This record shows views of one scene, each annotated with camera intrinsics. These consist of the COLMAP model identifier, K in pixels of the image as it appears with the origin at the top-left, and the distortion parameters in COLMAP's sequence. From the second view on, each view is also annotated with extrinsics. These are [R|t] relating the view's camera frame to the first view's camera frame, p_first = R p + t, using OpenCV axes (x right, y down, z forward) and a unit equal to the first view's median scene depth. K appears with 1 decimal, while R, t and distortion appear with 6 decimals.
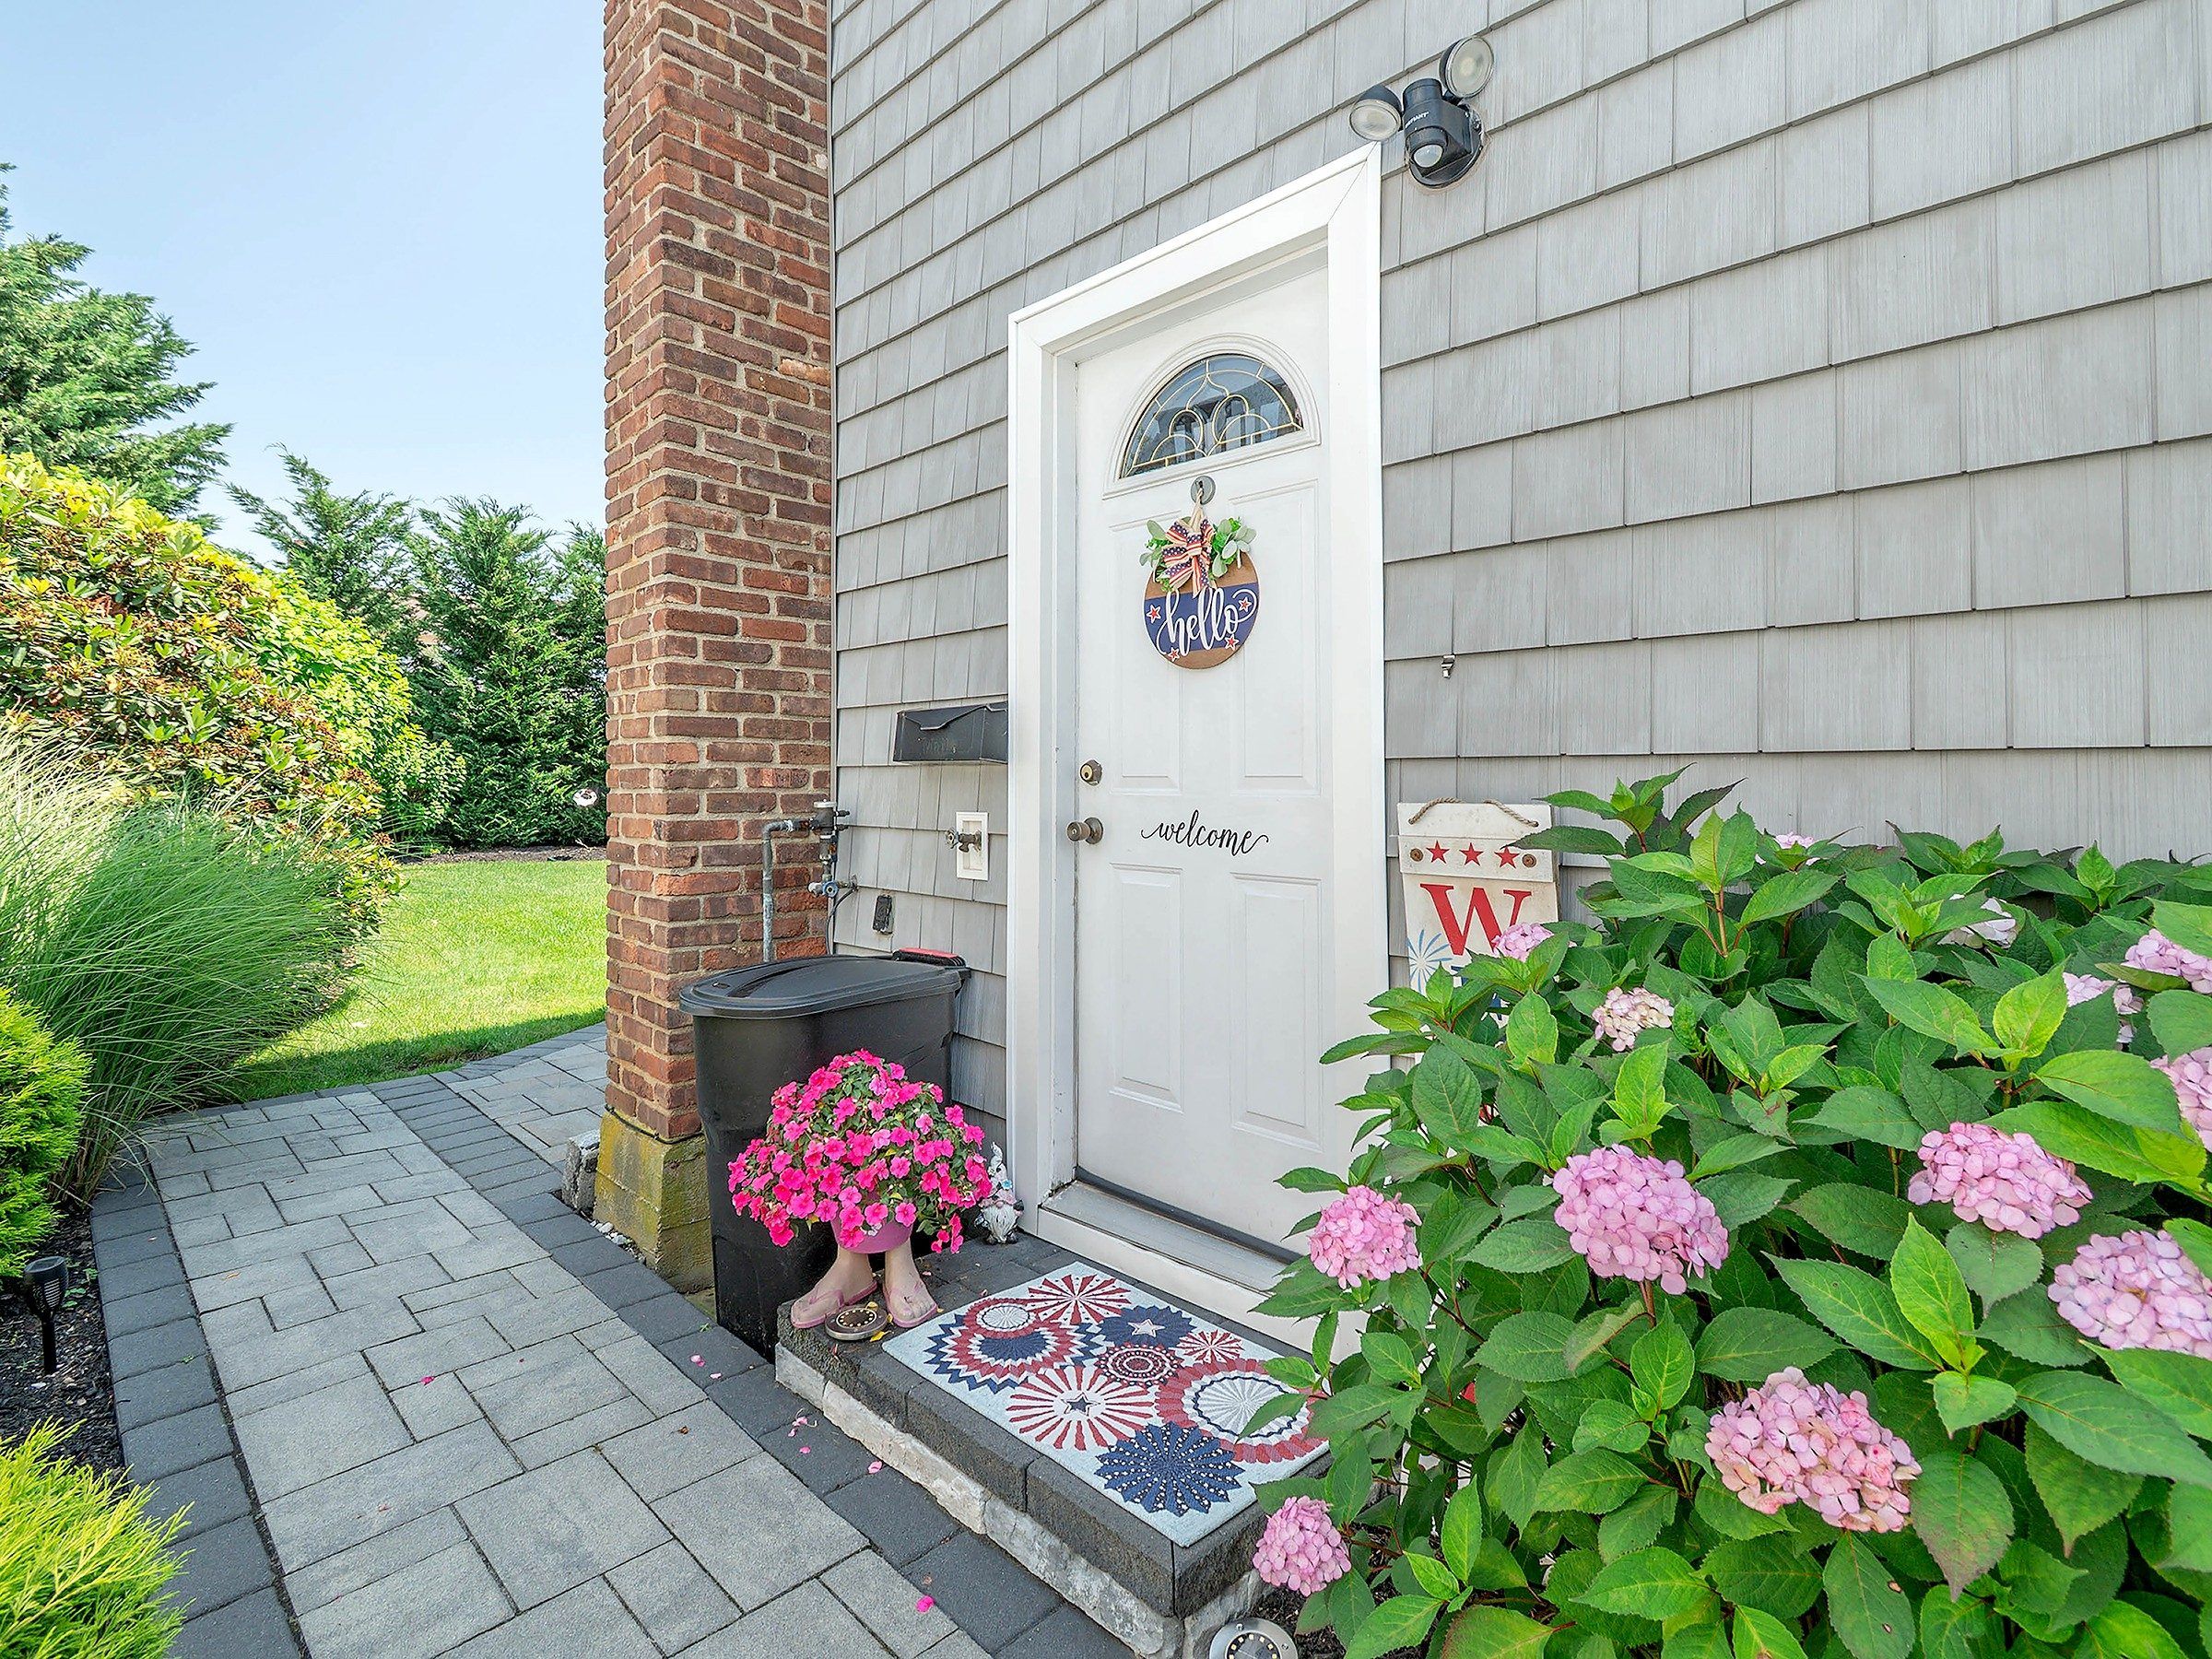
lens RADIAL K [[1155.7, 0, 1103.4], [0, 1155.7, 772.9], [0, 0, 1]] dist [0.002535, 0.000323]
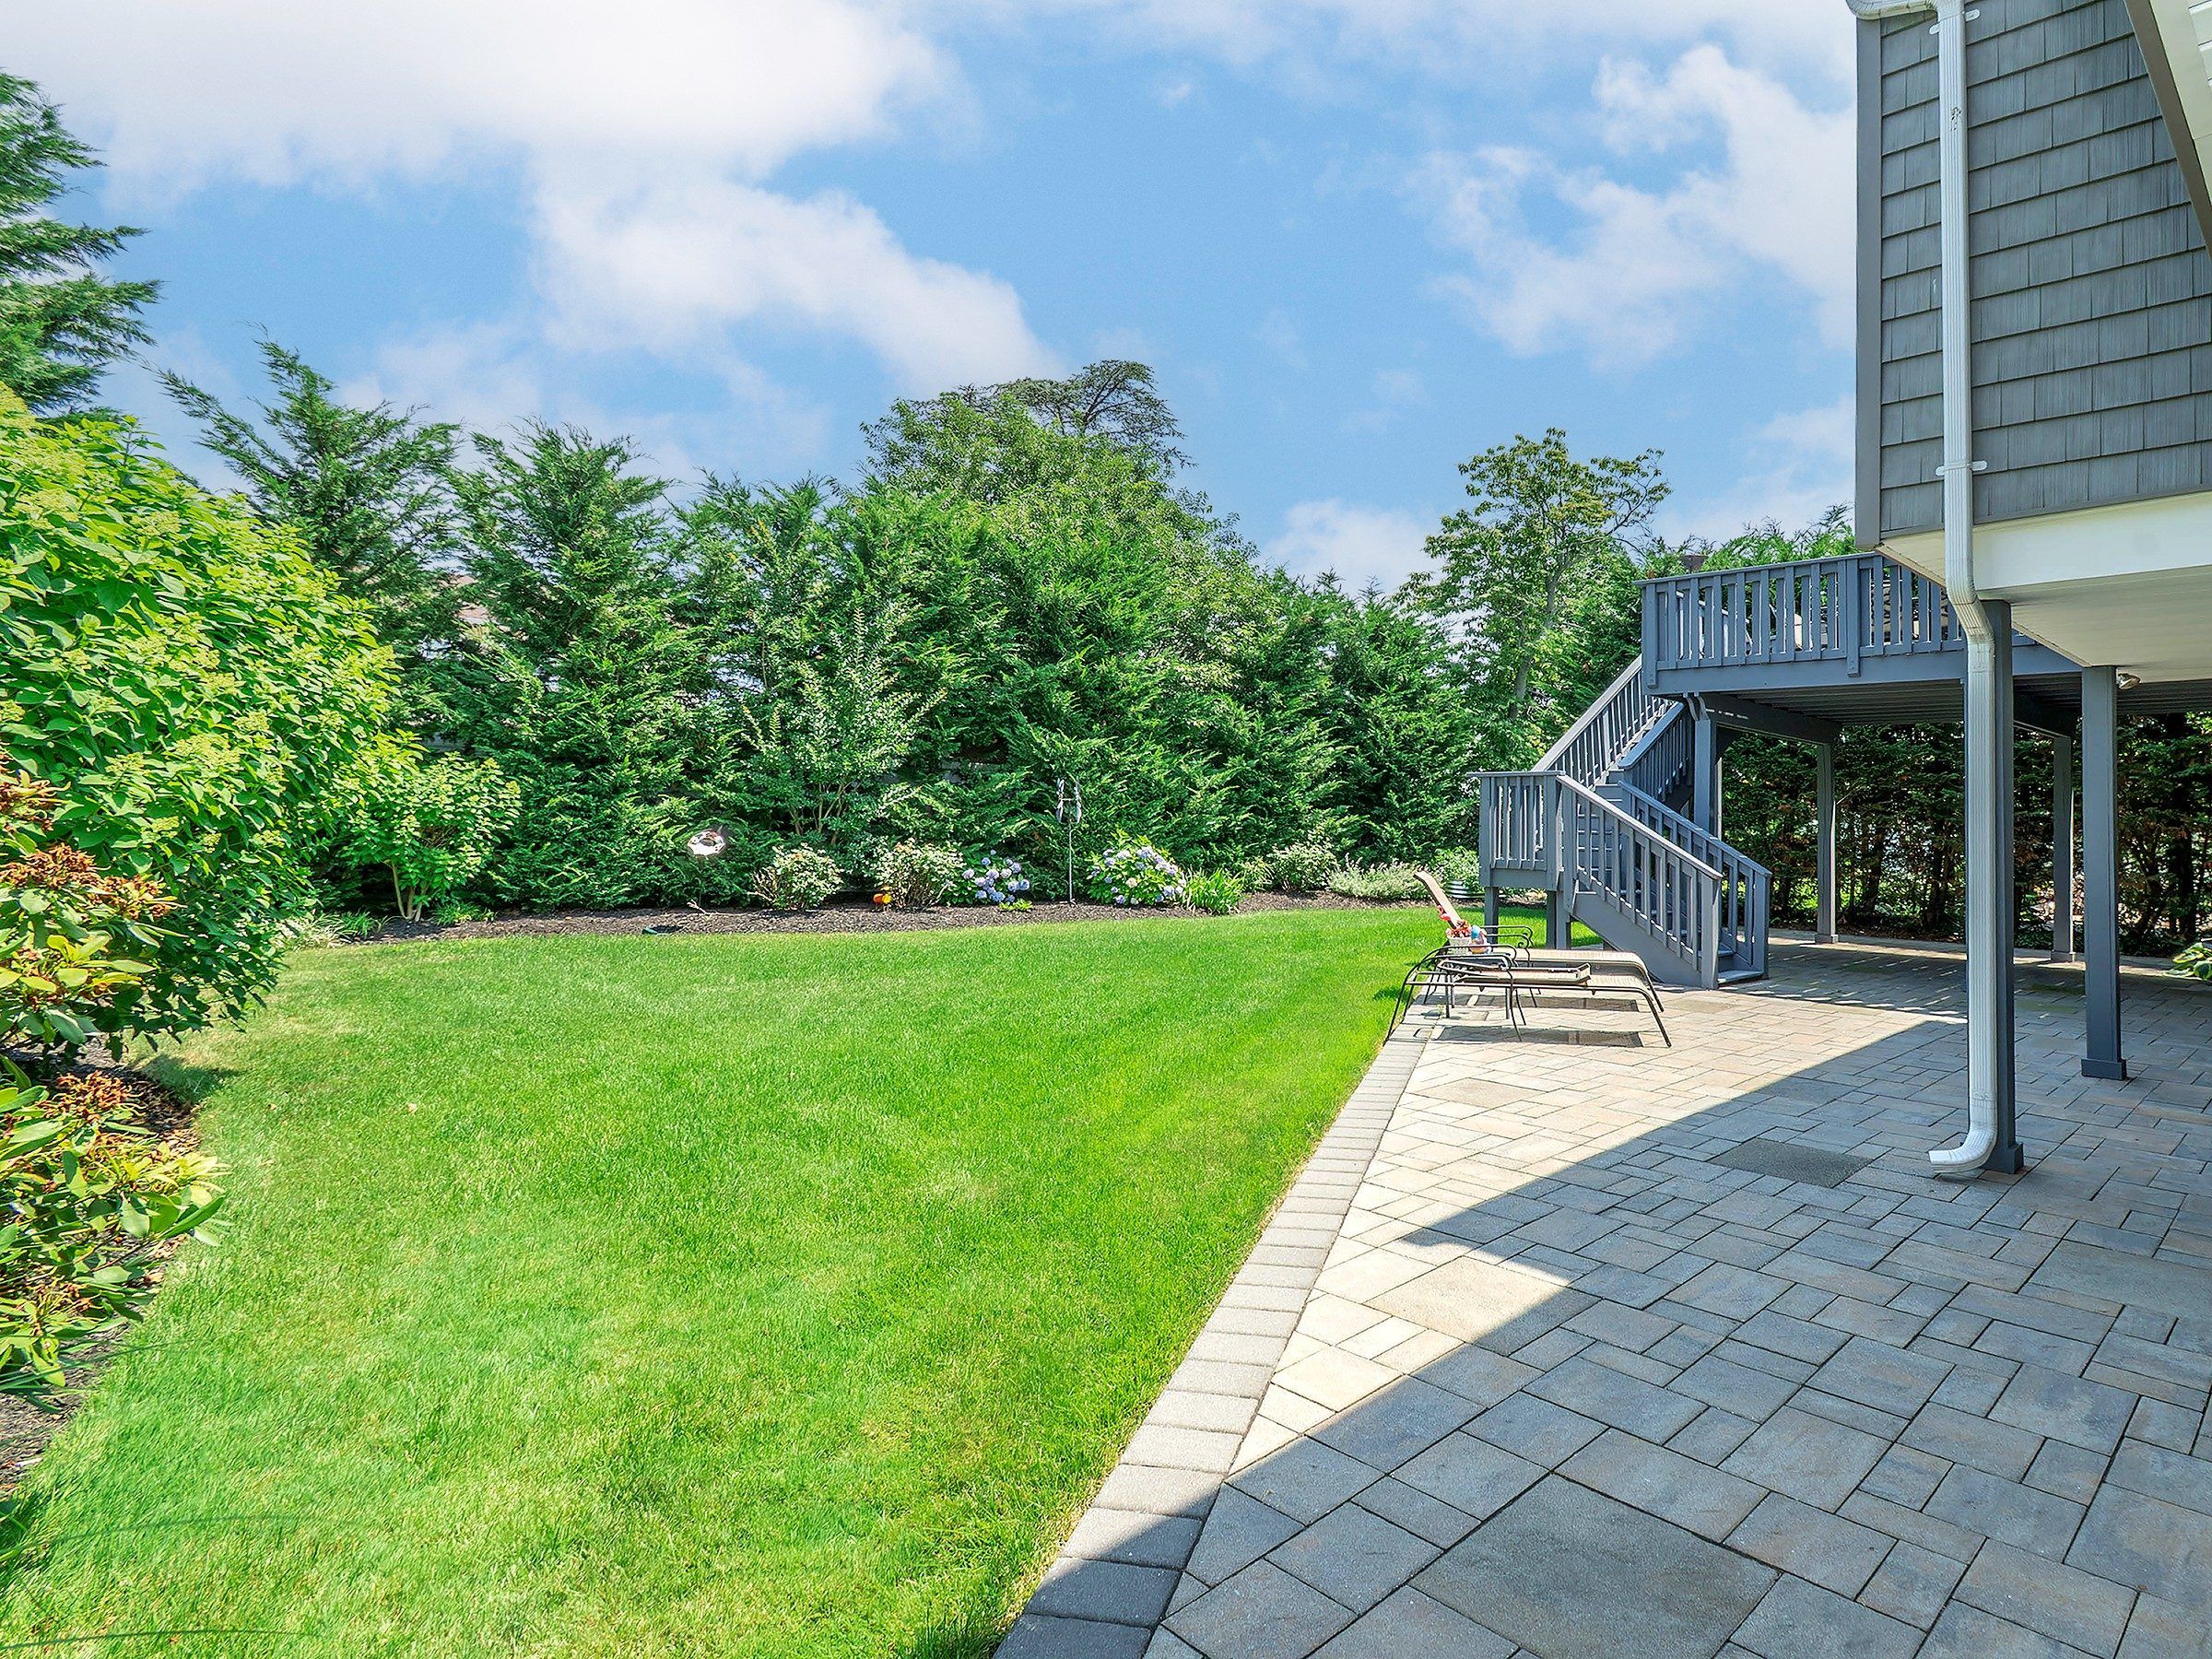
lens RADIAL K [[1155.7, 0, 1103.4], [0, 1155.7, 772.9], [0, 0, 1]] dist [0.002535, 0.000323]
pose [[0.977060, 0.011204, -0.212669, -0.056591], [-0.018653, 0.999279, -0.033054, -0.002951], [0.212146, 0.036262, 0.976565, 0.386171]]
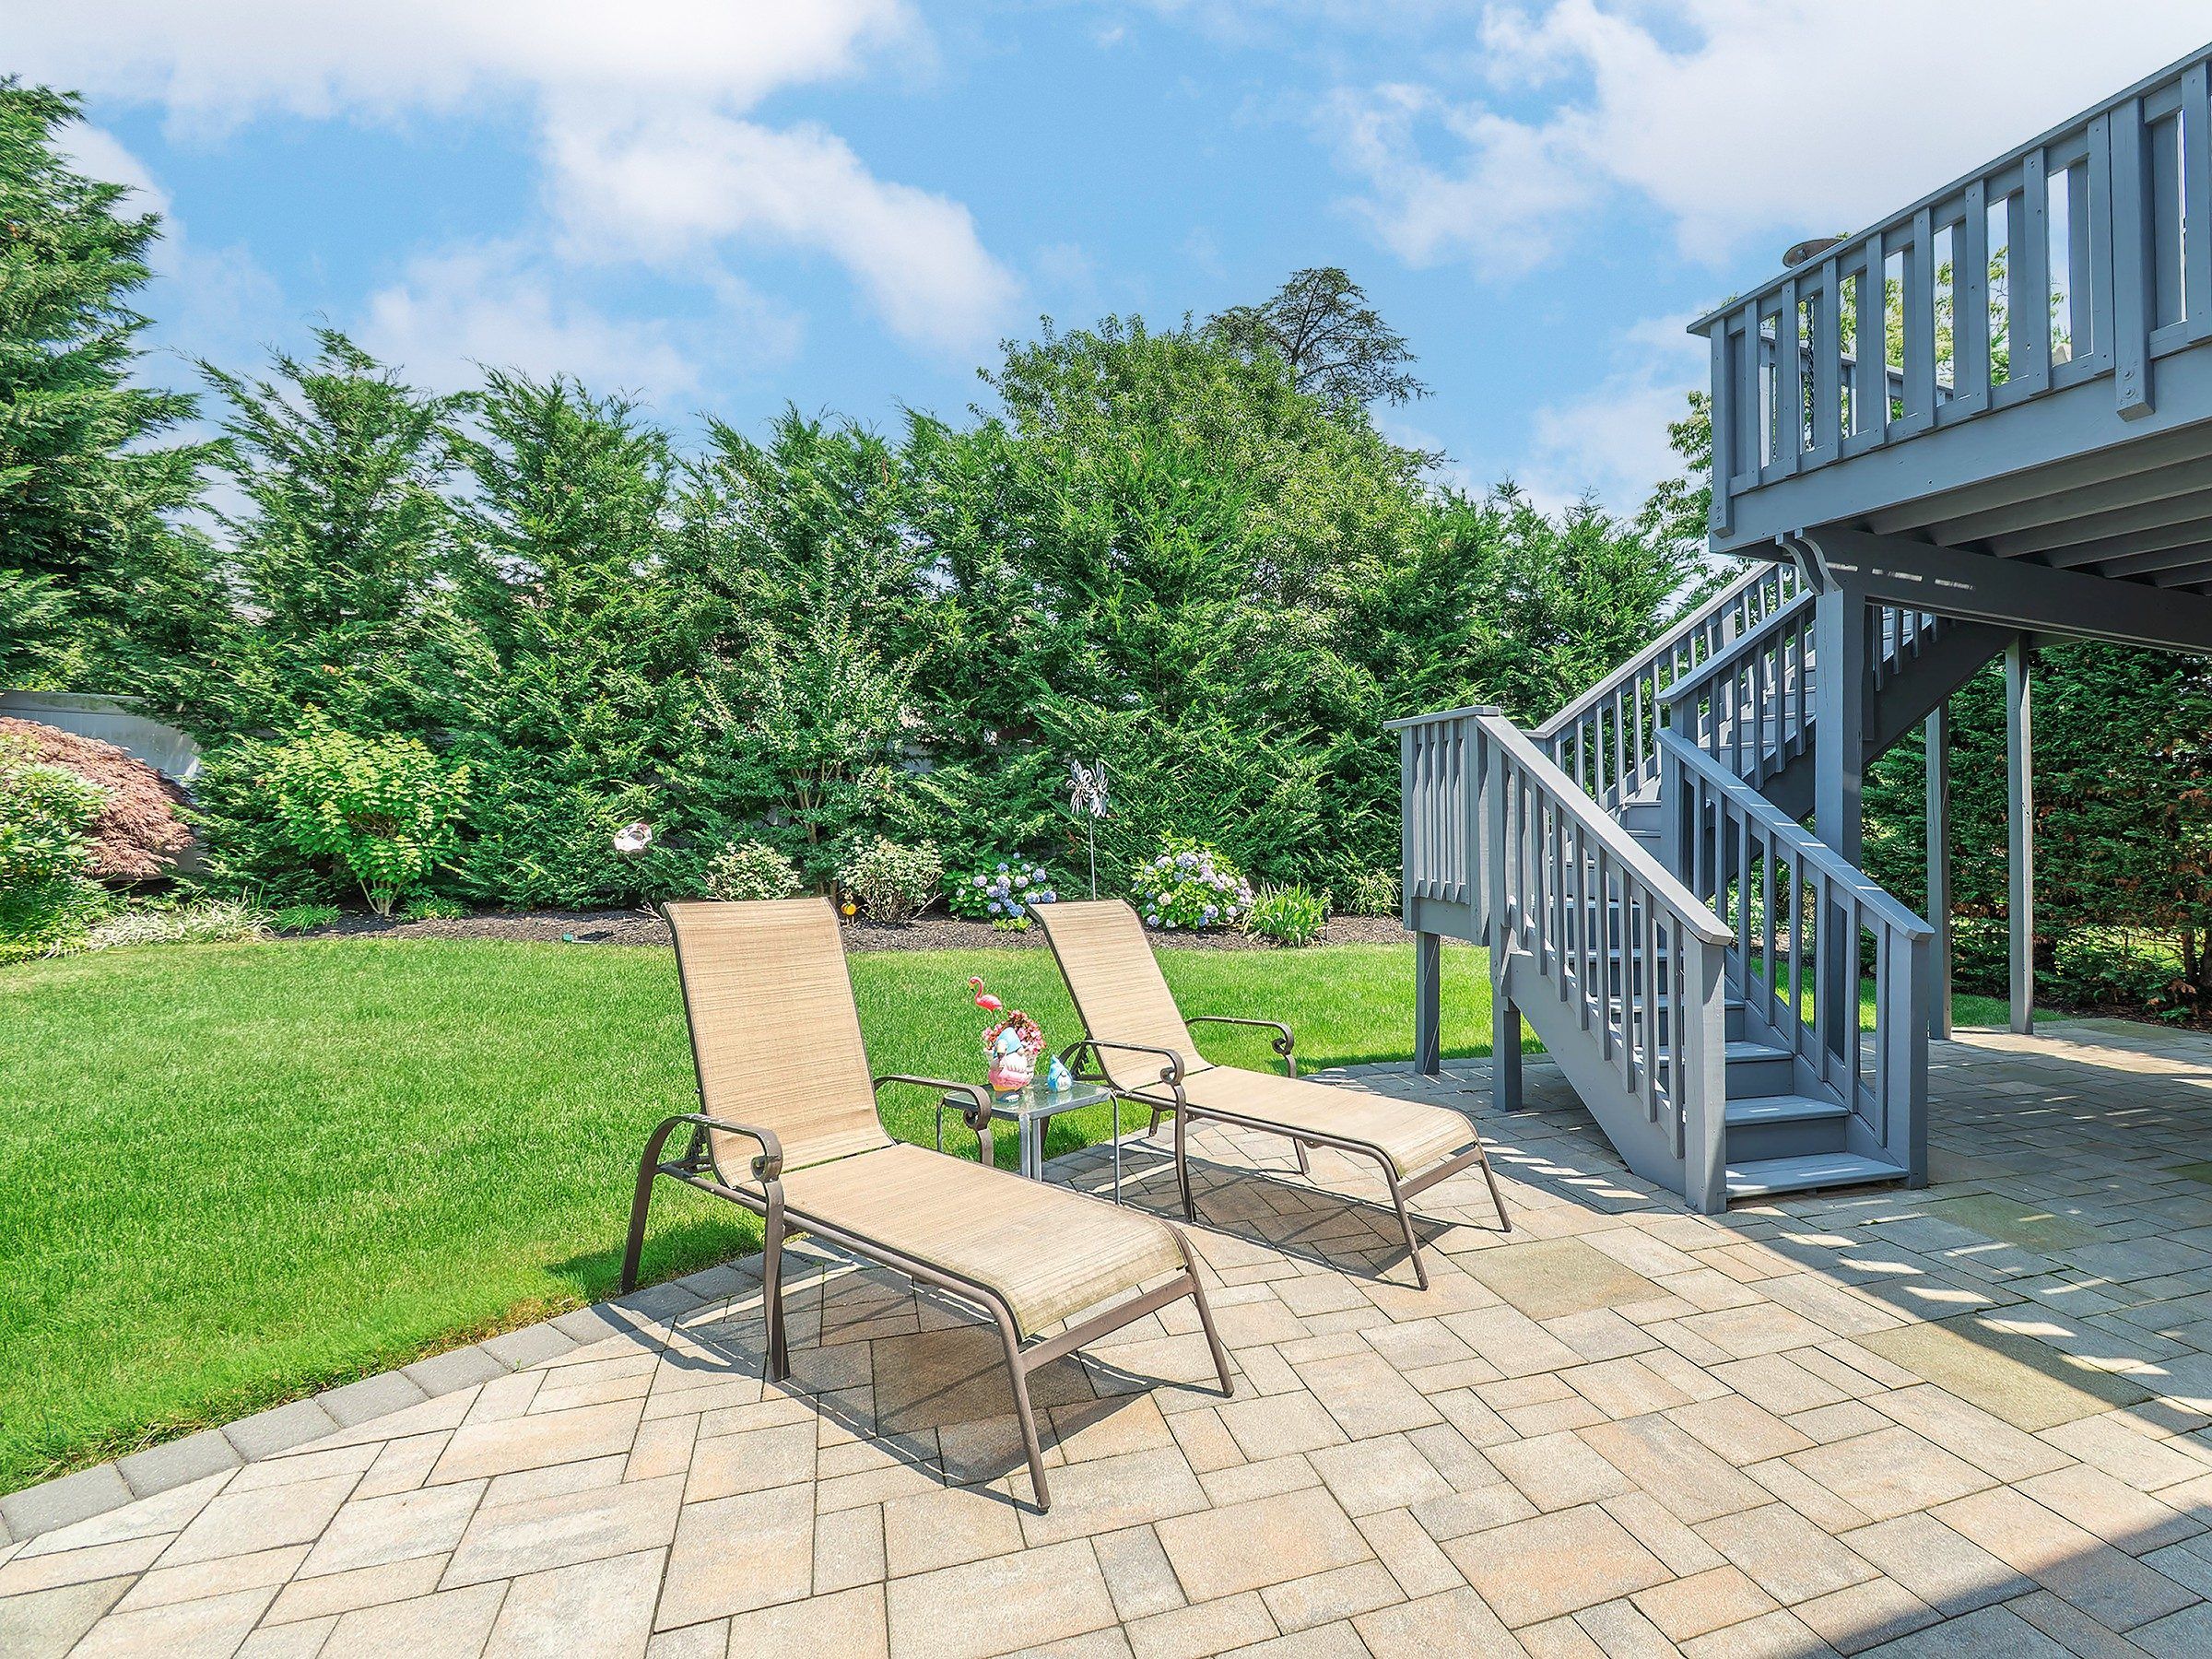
lens RADIAL K [[1155.7, 0, 1103.4], [0, 1155.7, 772.9], [0, 0, 1]] dist [0.002535, 0.000323]
pose [[0.853492, 0.006426, -0.521066, 0.077928], [-0.026794, 0.999142, -0.031565, 0.000402], [0.520417, 0.040902, 0.852932, 0.638542]]
